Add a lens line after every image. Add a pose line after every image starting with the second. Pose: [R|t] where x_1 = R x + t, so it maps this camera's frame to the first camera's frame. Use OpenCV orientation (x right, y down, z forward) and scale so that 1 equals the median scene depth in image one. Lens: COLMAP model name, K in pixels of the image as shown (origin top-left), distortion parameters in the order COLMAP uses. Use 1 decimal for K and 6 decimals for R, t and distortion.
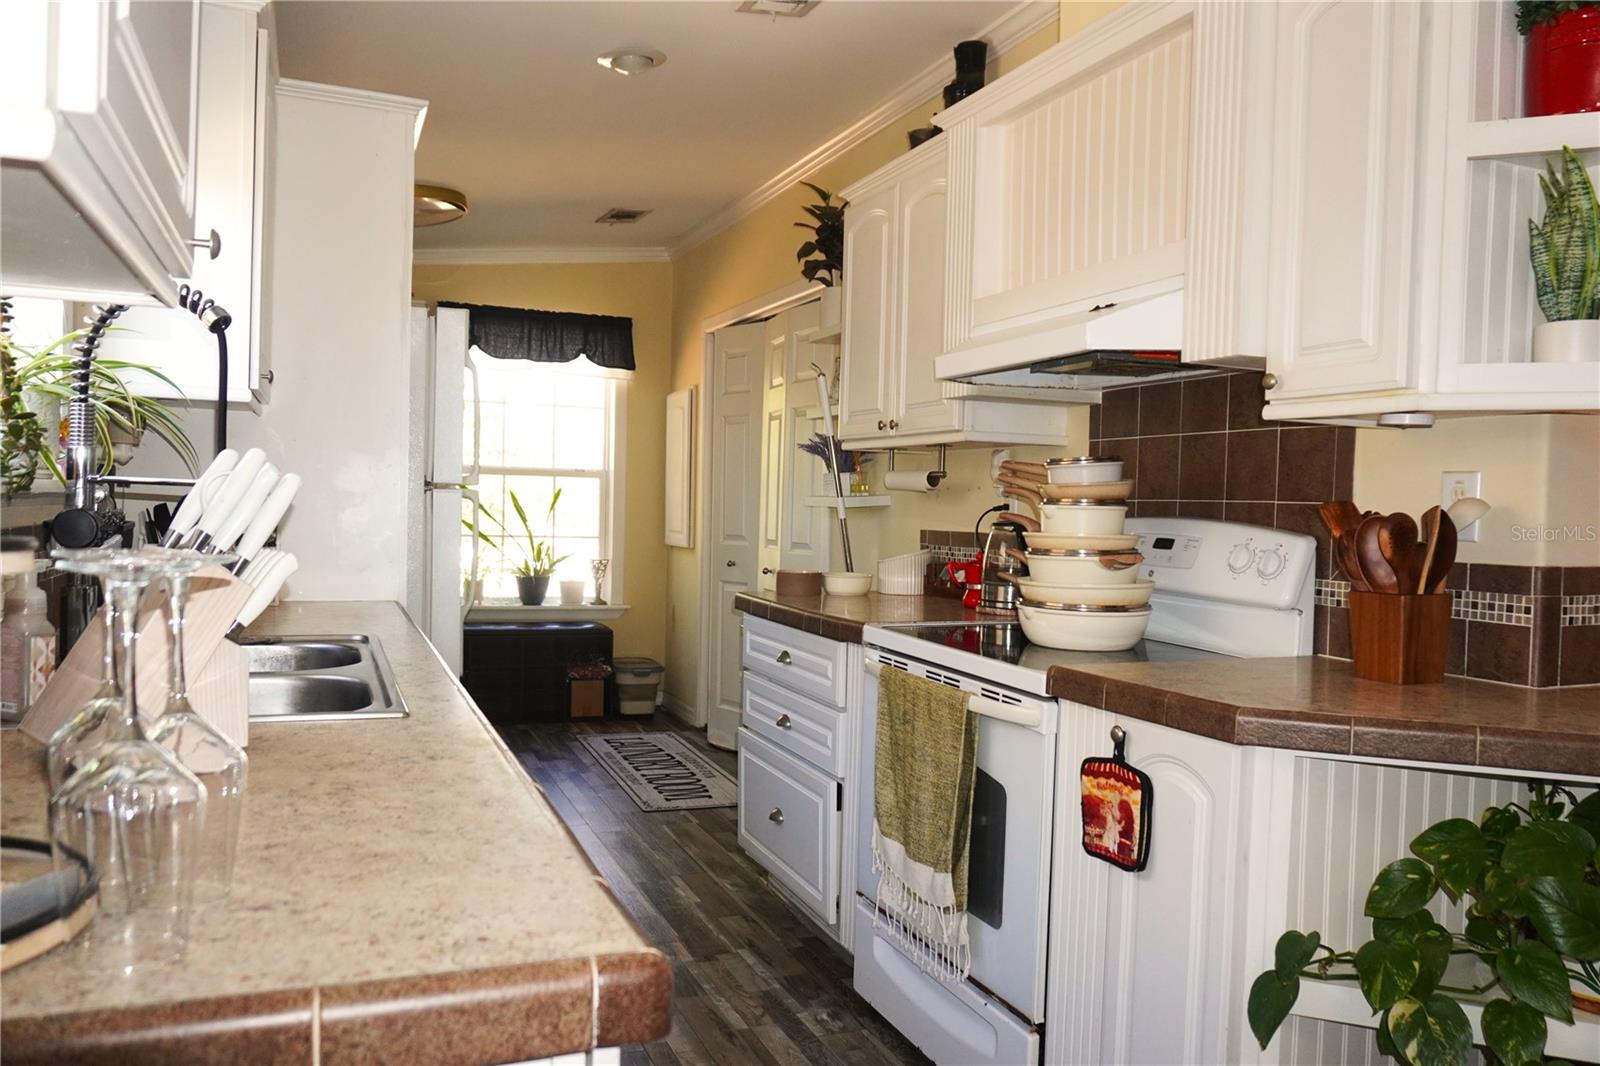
lens RADIAL K [[1197.8, 0, 803.1], [0, 1197.8, 554.5], [0, 0, 1]] dist [-0.061125, 0.000574]
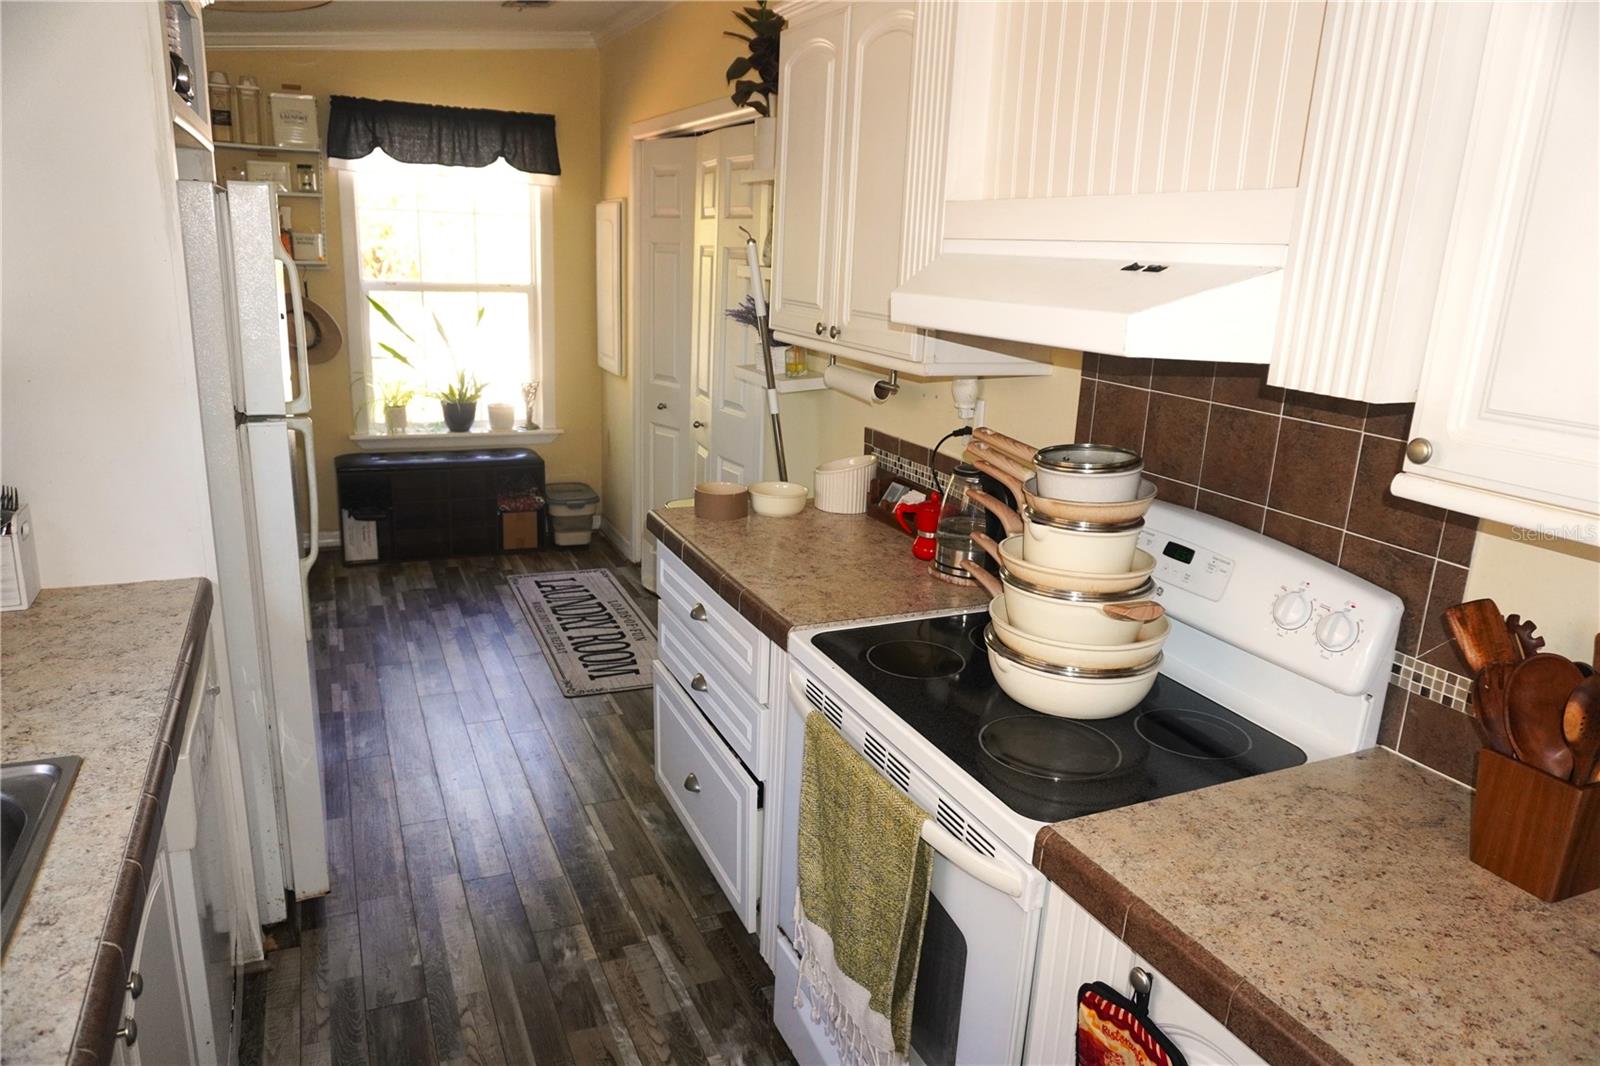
lens RADIAL K [[1063.5, 0, 799.0], [0, 1063.5, 547.2], [0, 0, 1]] dist [-0.045184, 0.023986]
pose [[0.999147, 0.006842, 0.040717, 0.017645], [-0.016075, 0.972824, 0.230988, -0.101197], [-0.038030, -0.231446, 0.972104, 0.208633]]
